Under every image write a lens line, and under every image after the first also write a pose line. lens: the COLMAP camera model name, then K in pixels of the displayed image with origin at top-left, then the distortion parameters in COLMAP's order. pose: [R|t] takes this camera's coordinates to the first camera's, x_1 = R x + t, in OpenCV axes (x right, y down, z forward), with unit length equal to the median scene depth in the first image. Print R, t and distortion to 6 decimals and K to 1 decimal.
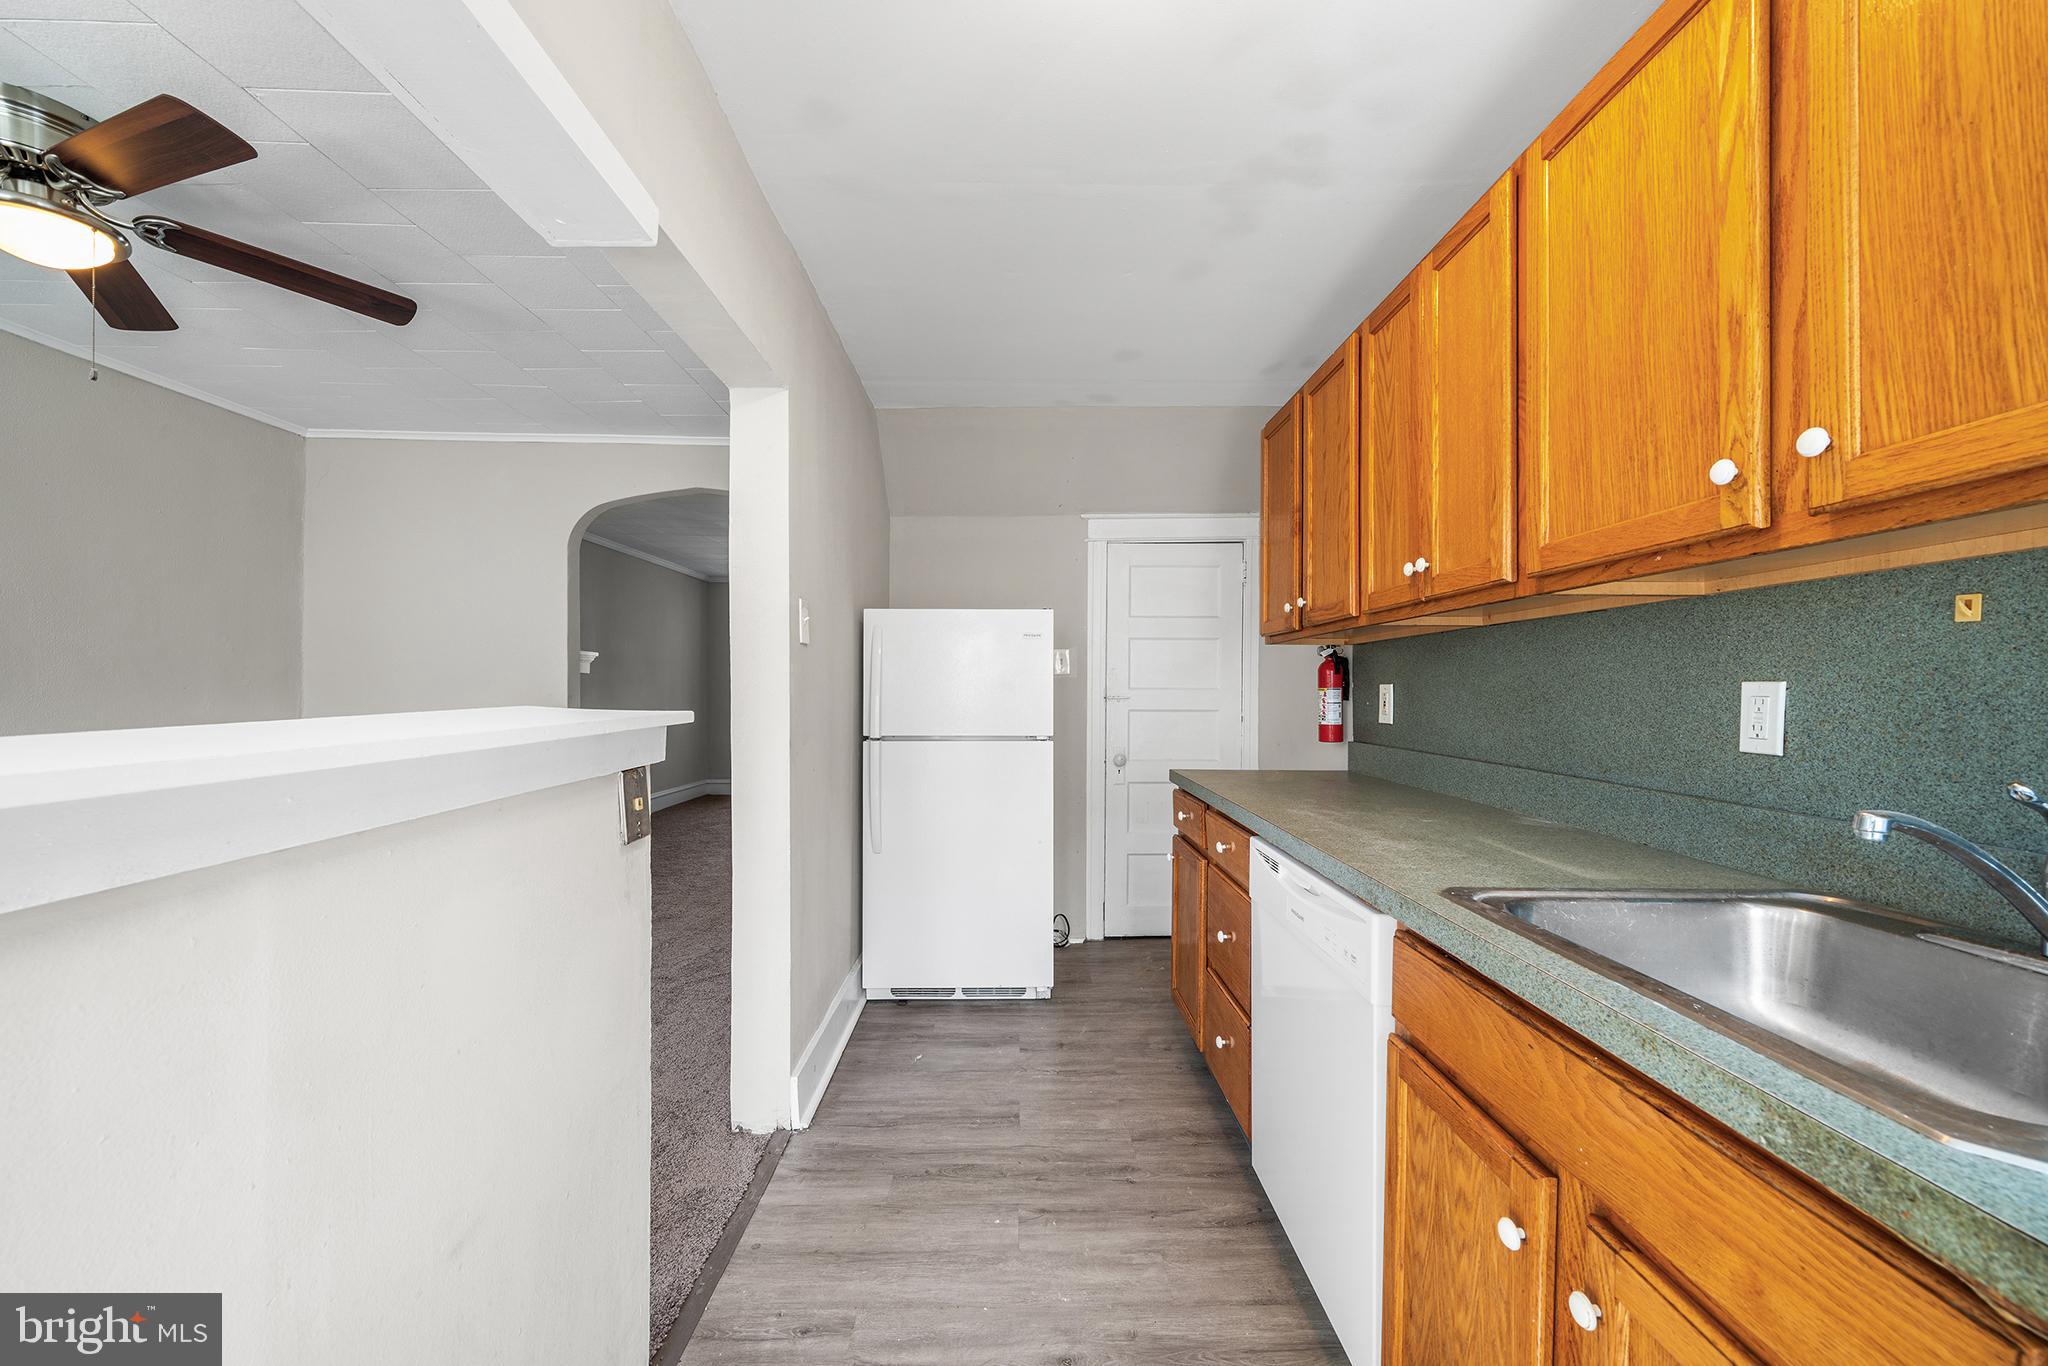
lens RADIAL K [[740.0, 0, 1026.3], [0, 740.0, 696.4], [0, 0, 1]] dist [0.000280, 0.000051]
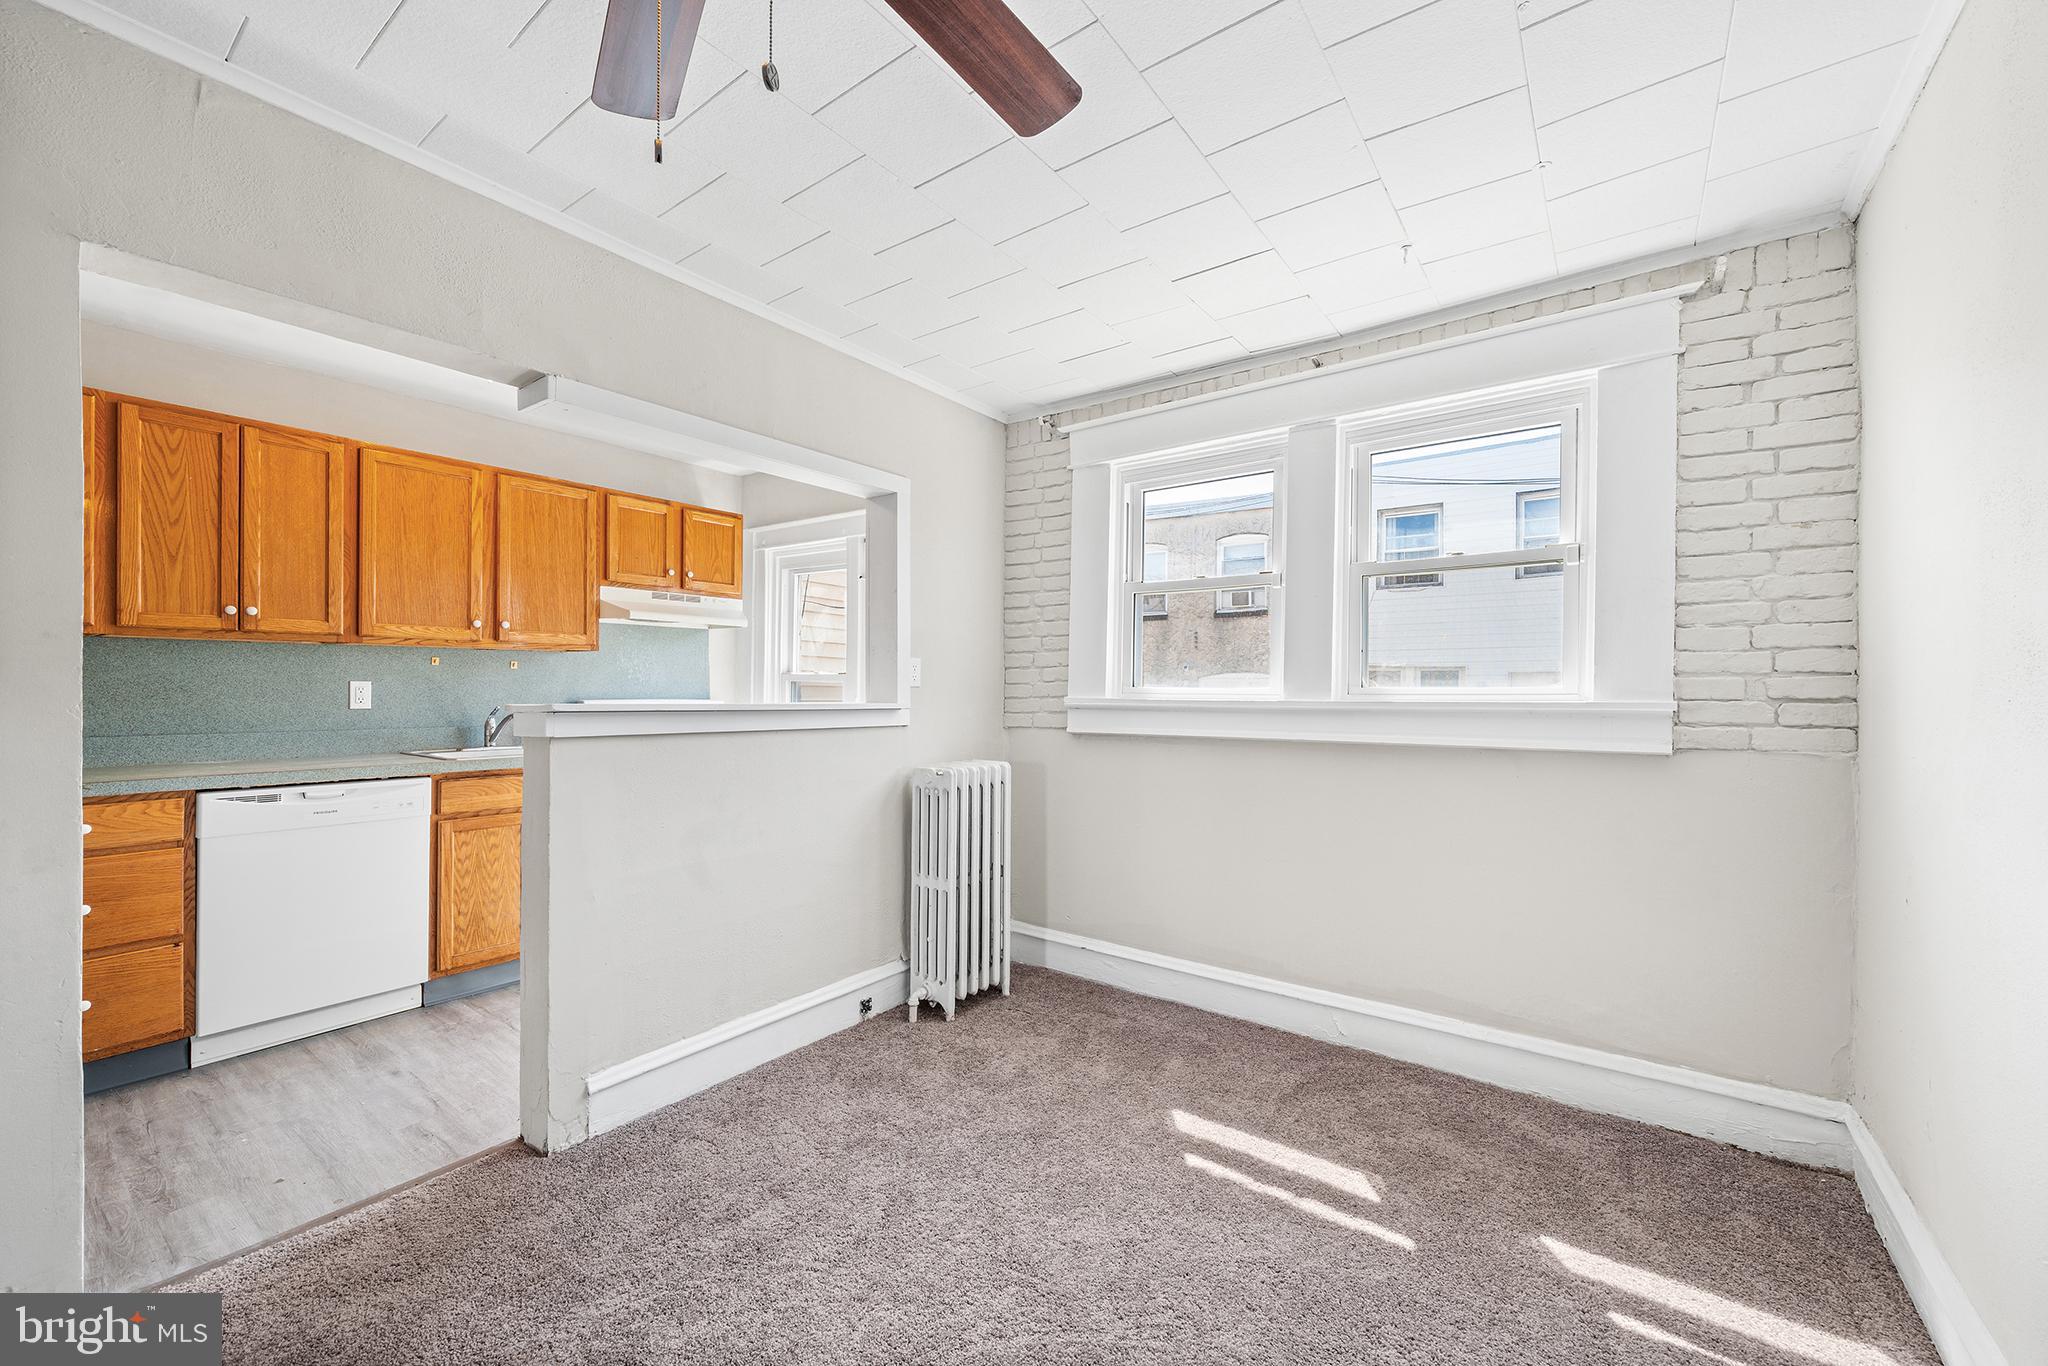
lens RADIAL K [[809.7, 0, 1027.7], [0, 809.7, 685.7], [0, 0, 1]] dist [-0.000133, -0.001813]
pose [[-0.780058, -0.012344, 0.625586, -1.849512], [-0.003937, 0.999882, 0.014821, -0.039270], [-0.625695, 0.009098, -0.780015, 1.241562]]
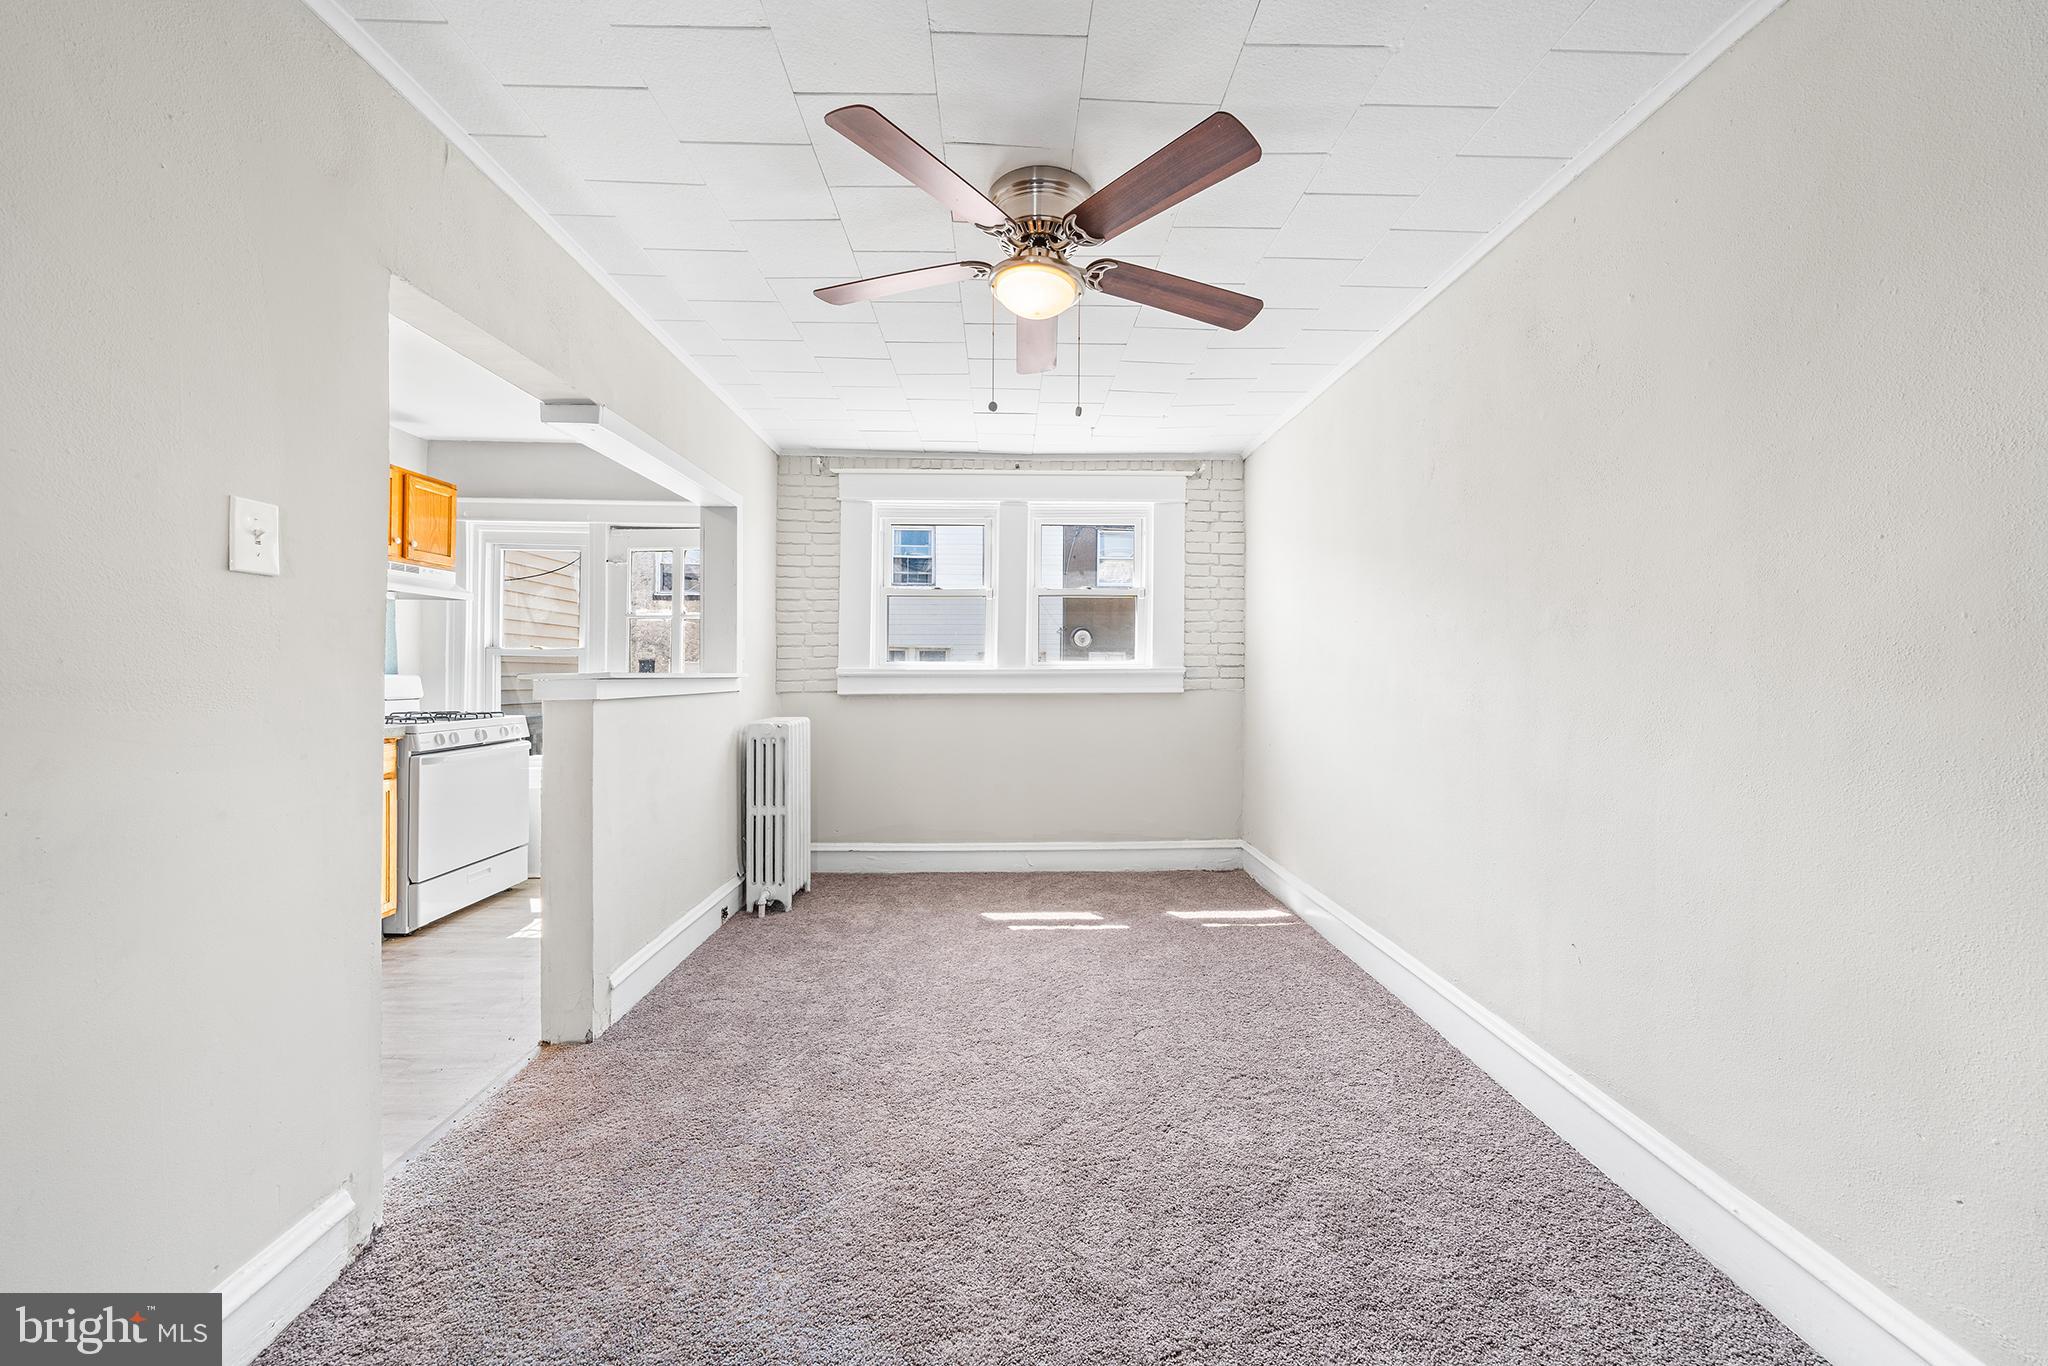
lens RADIAL K [[740.0, 0, 1031.1], [0, 740.0, 668.5], [0, 0, 1]] dist [0.000280, 0.000051]
pose [[-0.999913, -0.012199, 0.005072, -1.318992], [-0.012111, 0.999782, 0.016998, -0.031553], [-0.005278, 0.016936, -0.999843, 2.132860]]
